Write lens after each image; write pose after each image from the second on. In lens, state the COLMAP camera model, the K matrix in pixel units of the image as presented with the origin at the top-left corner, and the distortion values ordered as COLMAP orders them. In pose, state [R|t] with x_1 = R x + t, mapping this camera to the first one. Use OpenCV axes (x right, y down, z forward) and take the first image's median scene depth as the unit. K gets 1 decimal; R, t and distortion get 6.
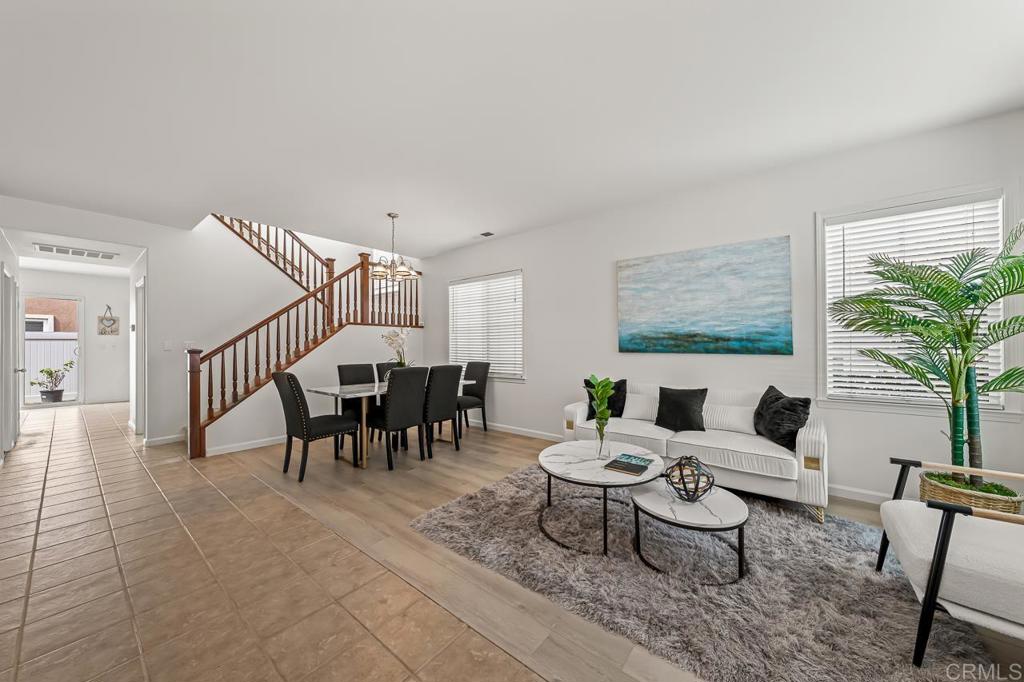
lens RADIAL K [[356.4, 0, 515.8], [0, 356.4, 340.5], [0, 0, 1]] dist [-0.000741, -0.000063]
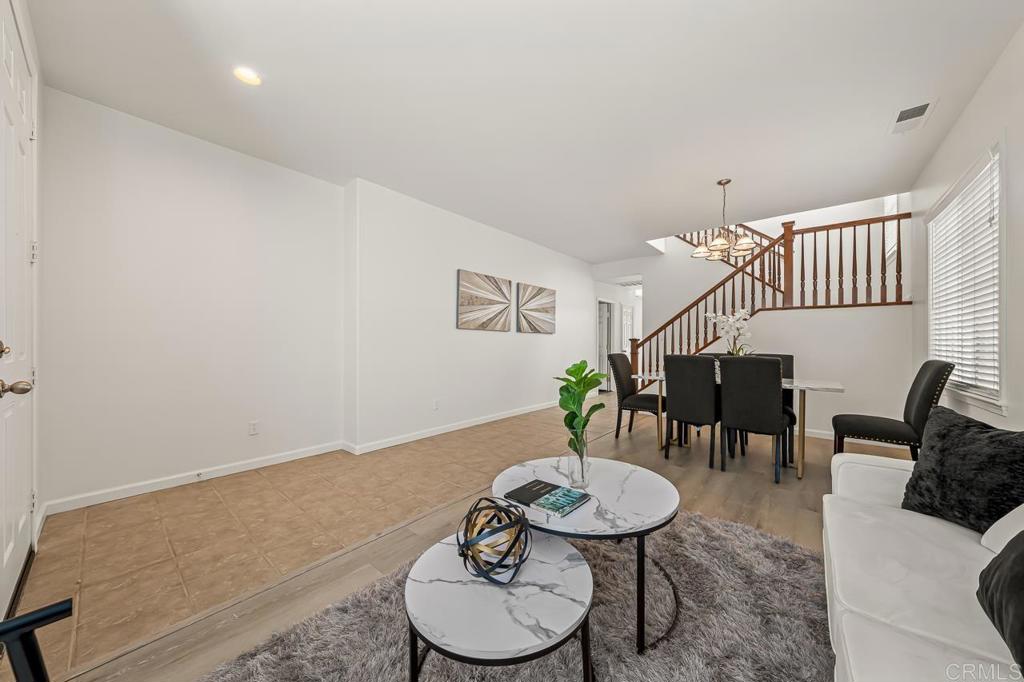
lens RADIAL K [[356.4, 0, 515.8], [0, 356.4, 340.5], [0, 0, 1]] dist [-0.000741, -0.000063]
pose [[-0.042944, -0.004155, -0.999069, 0.565874], [0.009020, 0.999949, -0.004546, 0.034039], [0.999037, -0.009207, -0.042904, 0.556697]]
